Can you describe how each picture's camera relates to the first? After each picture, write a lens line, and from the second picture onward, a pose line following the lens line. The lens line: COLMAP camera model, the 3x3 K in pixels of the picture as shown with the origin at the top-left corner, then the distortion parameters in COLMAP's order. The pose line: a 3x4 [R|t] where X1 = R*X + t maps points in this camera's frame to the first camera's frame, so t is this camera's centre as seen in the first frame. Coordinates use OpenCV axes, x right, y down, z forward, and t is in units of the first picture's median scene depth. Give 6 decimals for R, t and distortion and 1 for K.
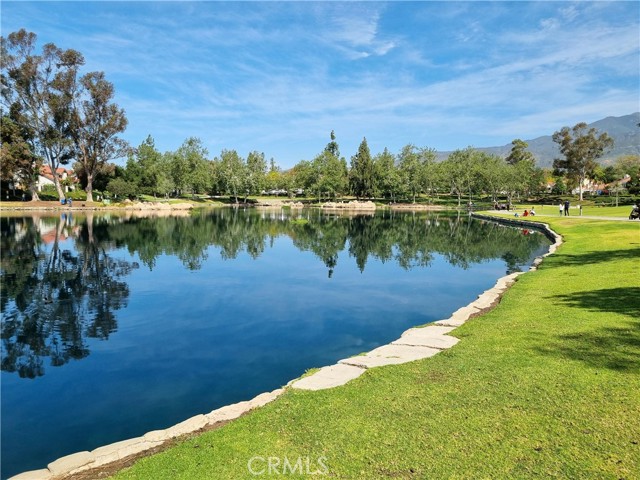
lens RADIAL K [[493.4, 0, 322.9], [0, 493.4, 231.6], [0, 0, 1]] dist [0.082843, -0.069936]
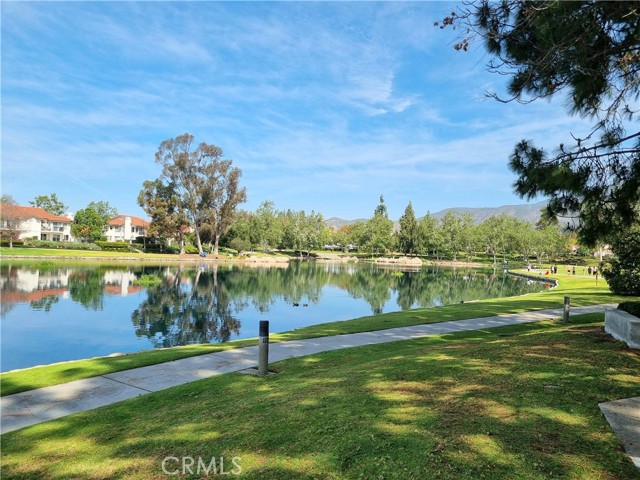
lens RADIAL K [[513.2, 0, 300.0], [0, 513.2, 190.0], [0, 0, 1]] dist [0.002368, -0.002412]
pose [[0.997774, 0.017281, -0.064414, -0.101557], [-0.028444, 0.983863, -0.176648, 0.002761], [0.060322, 0.178087, 0.982164, -0.220508]]
